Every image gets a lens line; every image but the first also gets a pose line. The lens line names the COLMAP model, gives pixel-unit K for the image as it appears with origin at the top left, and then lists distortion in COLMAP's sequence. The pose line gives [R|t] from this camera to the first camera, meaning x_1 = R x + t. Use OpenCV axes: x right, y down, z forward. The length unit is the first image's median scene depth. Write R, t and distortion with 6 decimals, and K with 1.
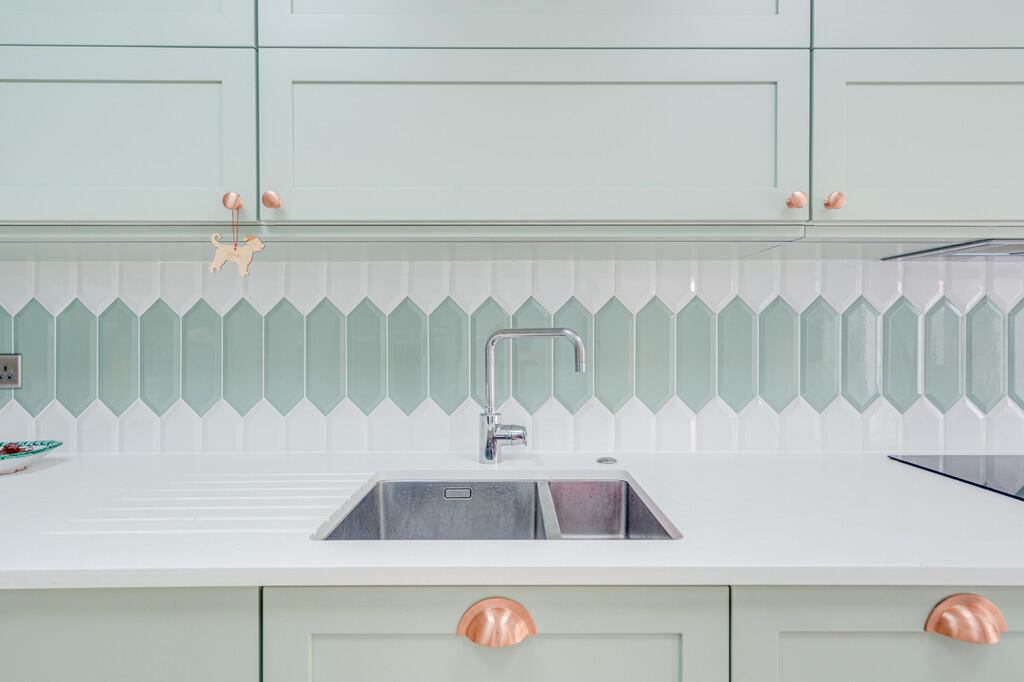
lens RADIAL K [[463.5, 0, 512.0], [0, 463.5, 341.0], [0, 0, 1]] dist [-0.002859, -0.000319]
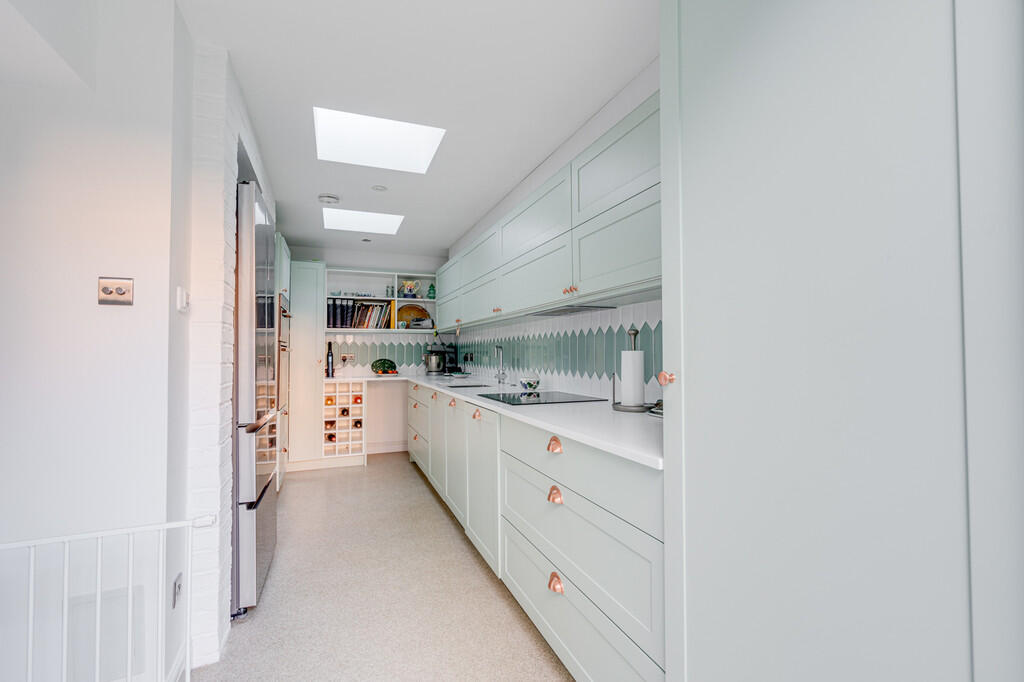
lens RADIAL K [[463.5, 0, 512.0], [0, 463.5, 341.0], [0, 0, 1]] dist [-0.002859, -0.000319]
pose [[0.256846, -0.015136, -0.966334, 2.081132], [0.016583, 0.999799, -0.011252, -0.010027], [0.966310, -0.013135, 0.257045, 0.031986]]
